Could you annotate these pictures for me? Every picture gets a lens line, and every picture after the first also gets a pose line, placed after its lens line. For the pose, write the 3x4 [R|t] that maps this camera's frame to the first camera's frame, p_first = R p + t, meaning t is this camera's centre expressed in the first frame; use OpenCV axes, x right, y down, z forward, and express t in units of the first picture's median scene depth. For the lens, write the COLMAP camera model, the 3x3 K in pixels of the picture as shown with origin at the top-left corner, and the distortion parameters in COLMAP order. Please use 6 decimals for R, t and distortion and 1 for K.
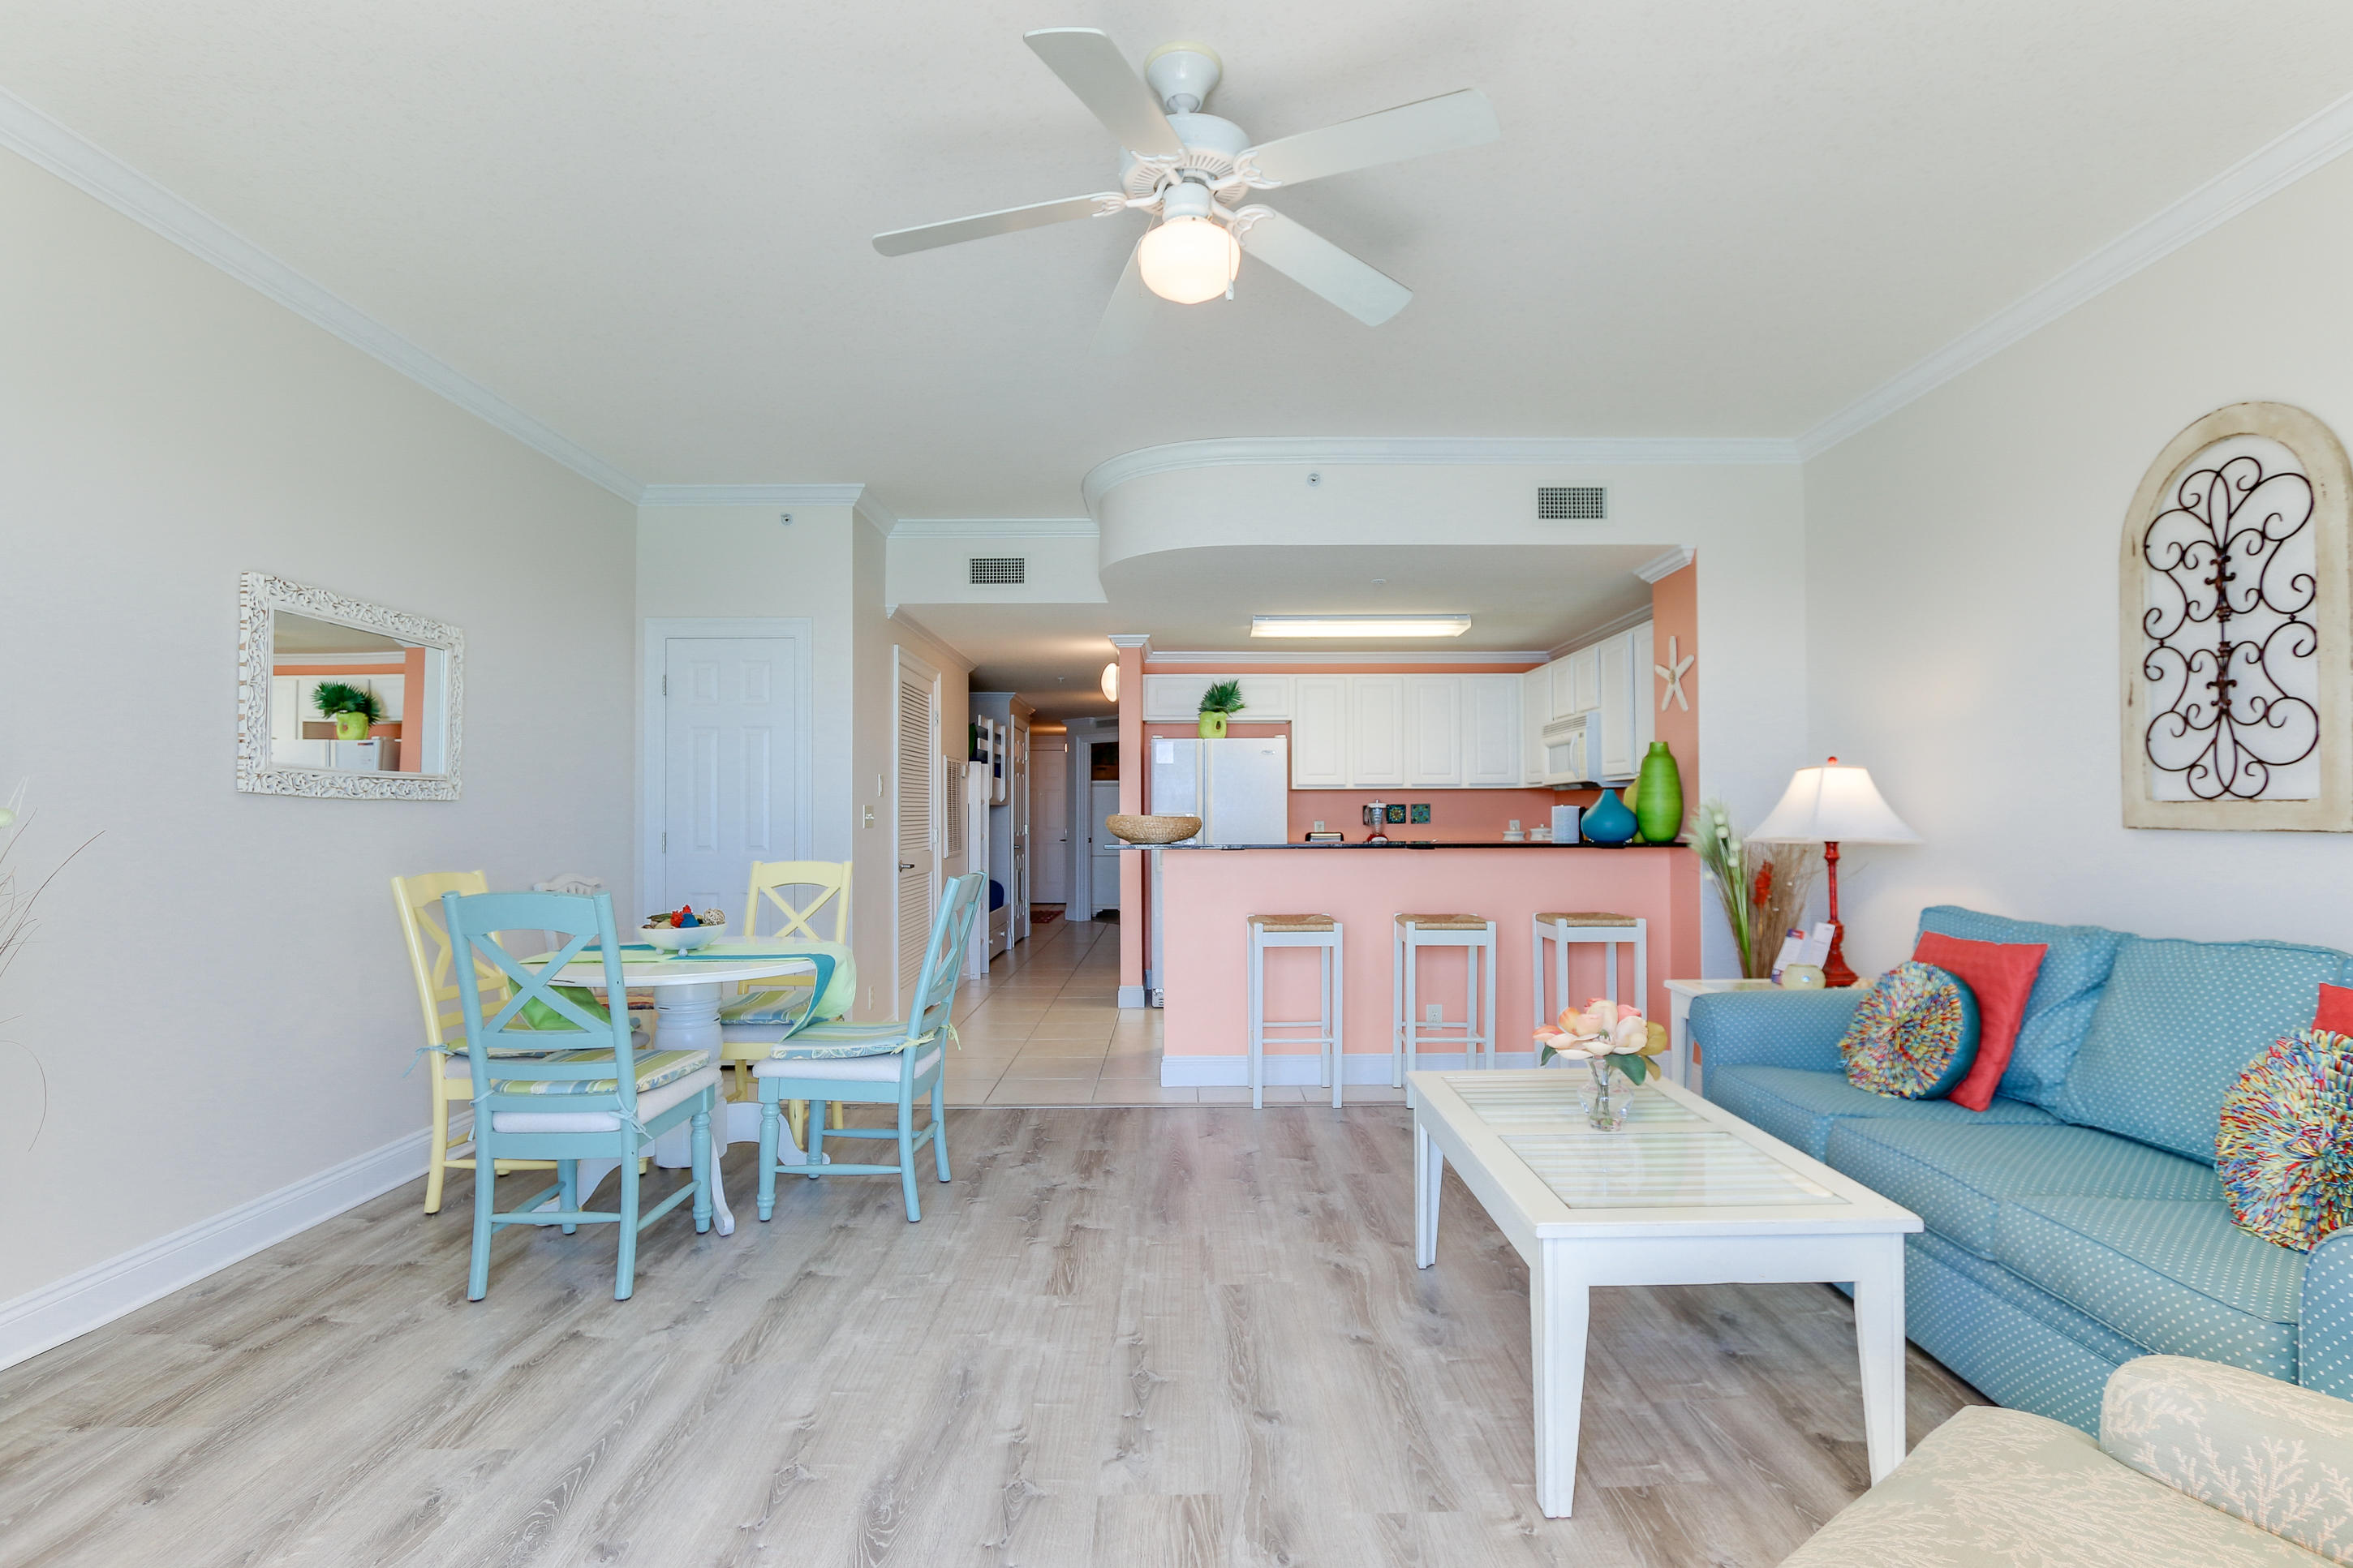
lens RADIAL K [[1117.4, 0, 1178.8], [0, 1117.4, 789.1], [0, 0, 1]] dist [-0.000365, -0.000078]
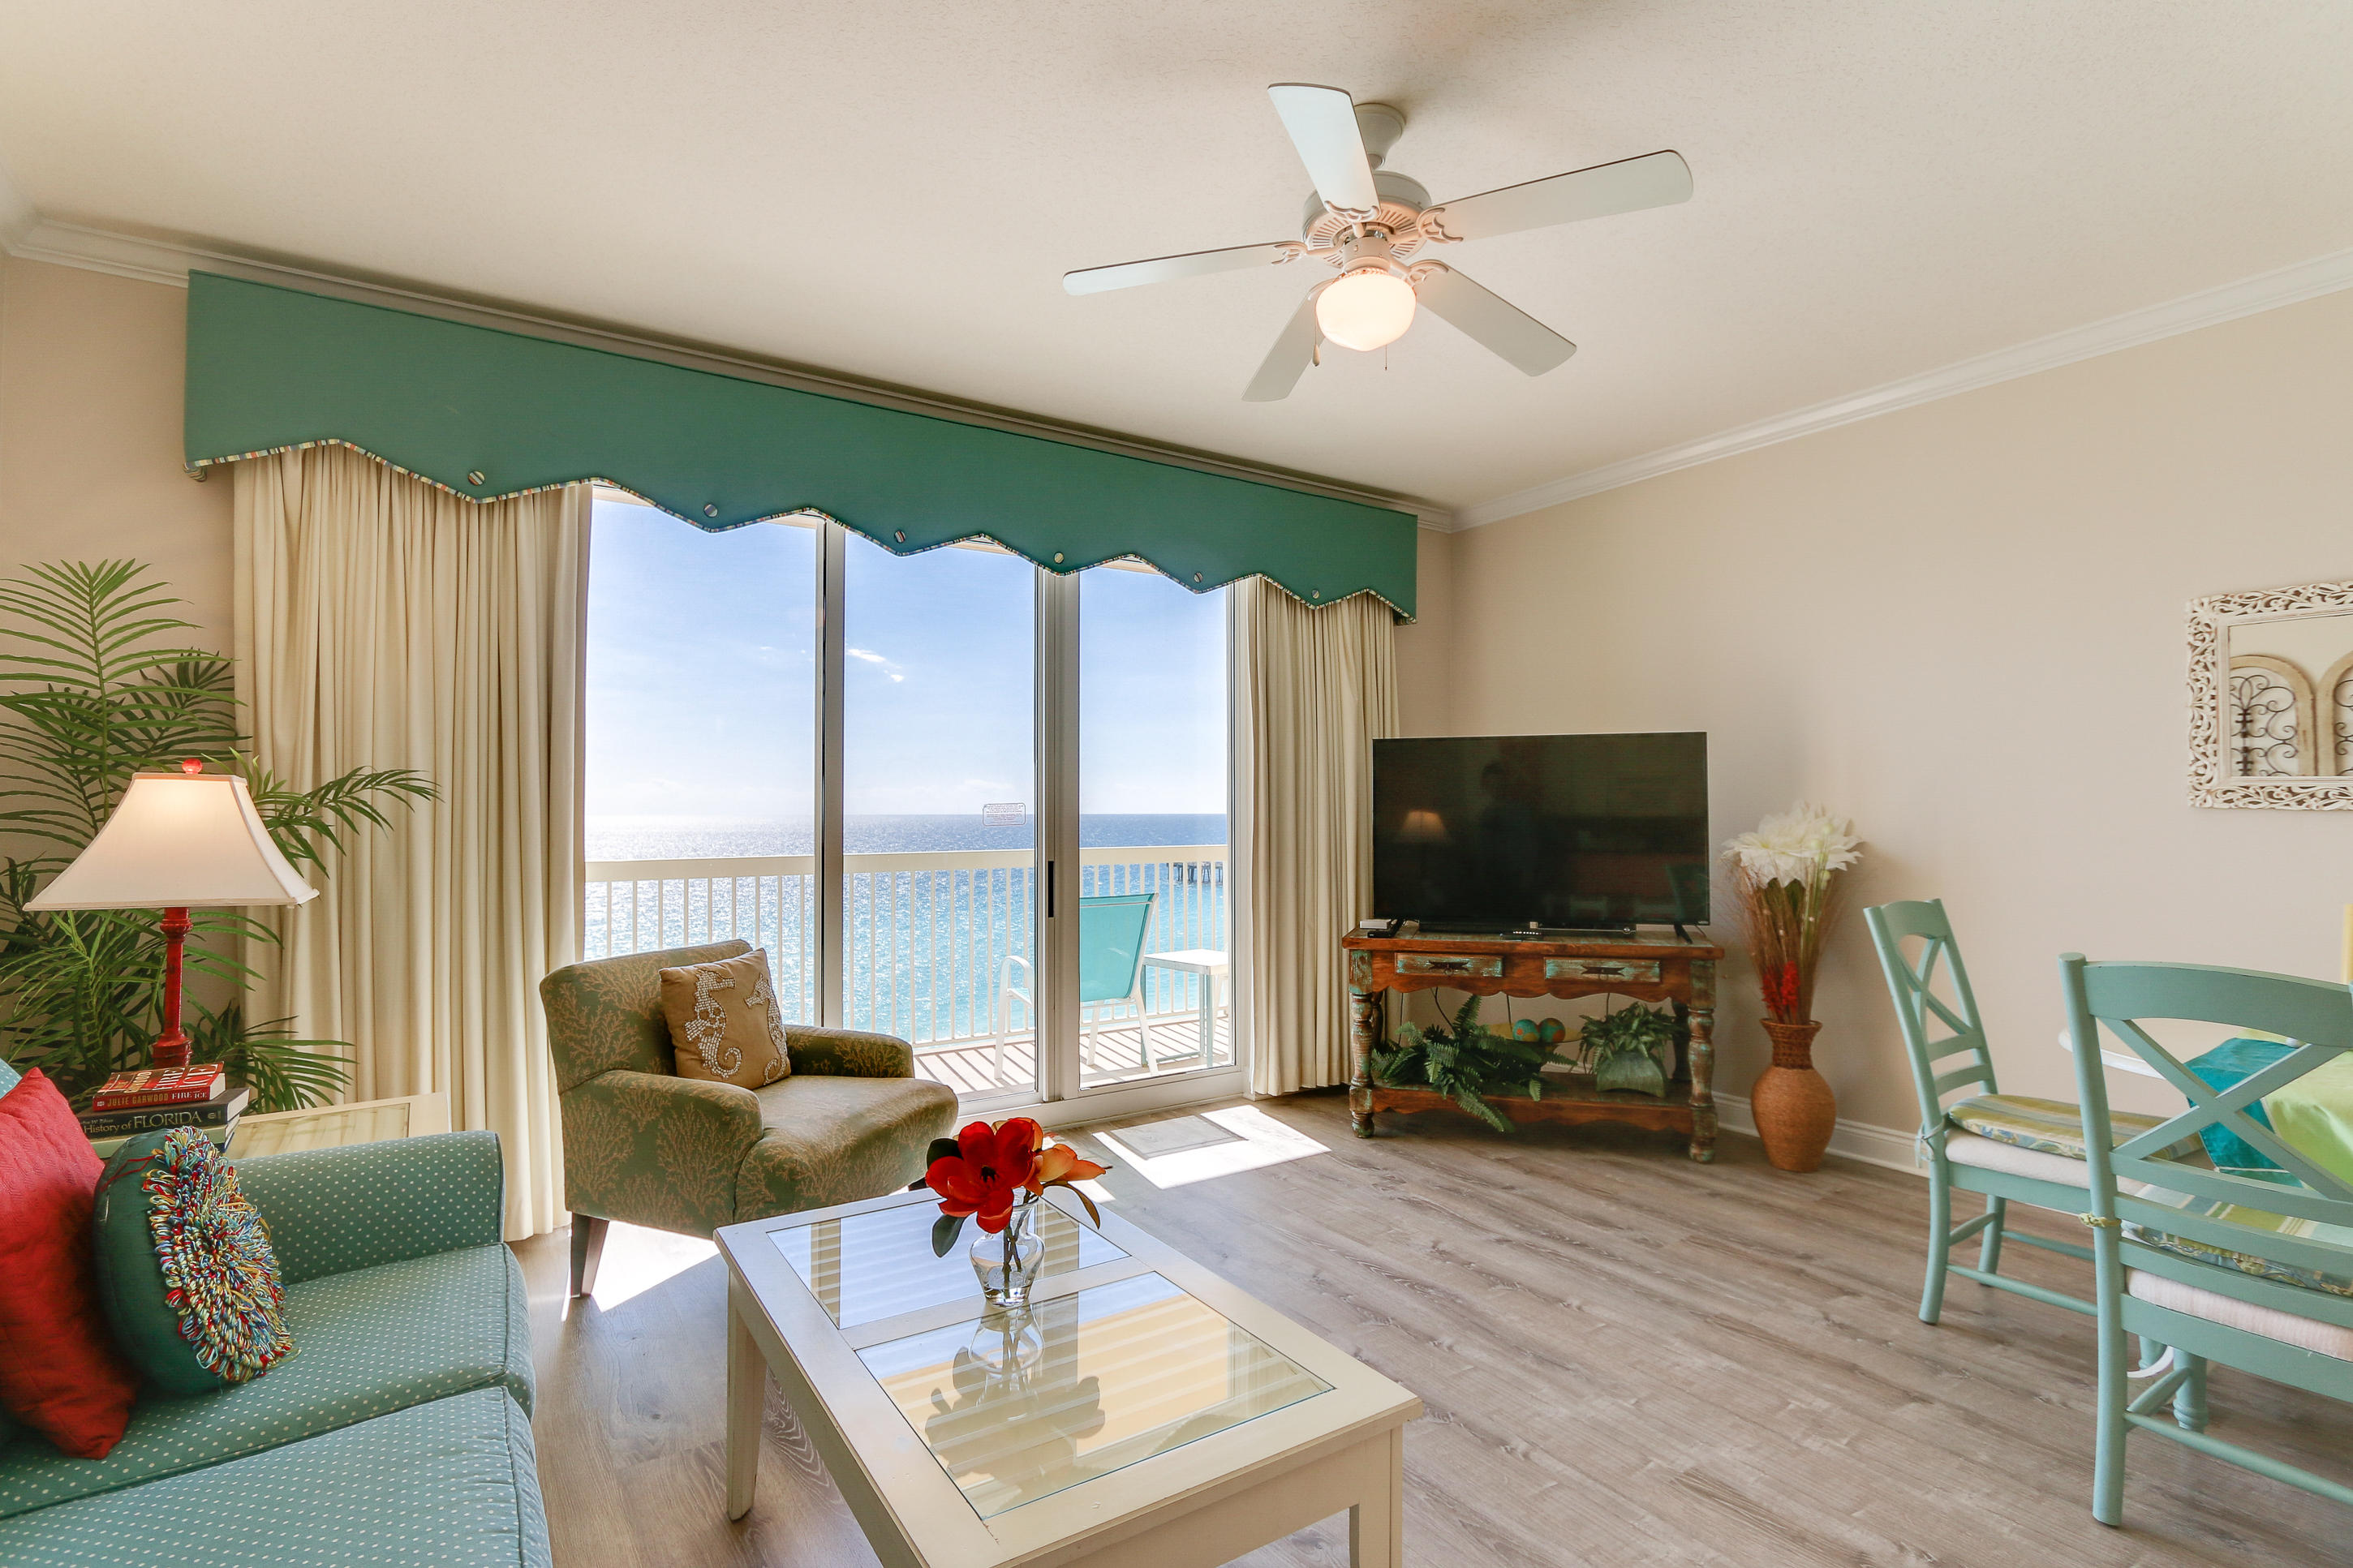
lens RADIAL K [[1117.4, 0, 1174.8], [0, 1117.4, 794.9], [0, 0, 1]] dist [-0.000365, -0.000078]
pose [[-0.830717, -0.004477, -0.556677, 0.695744], [0.015251, 0.999409, -0.030797, 0.012803], [0.556486, -0.034074, -0.830158, 1.678262]]
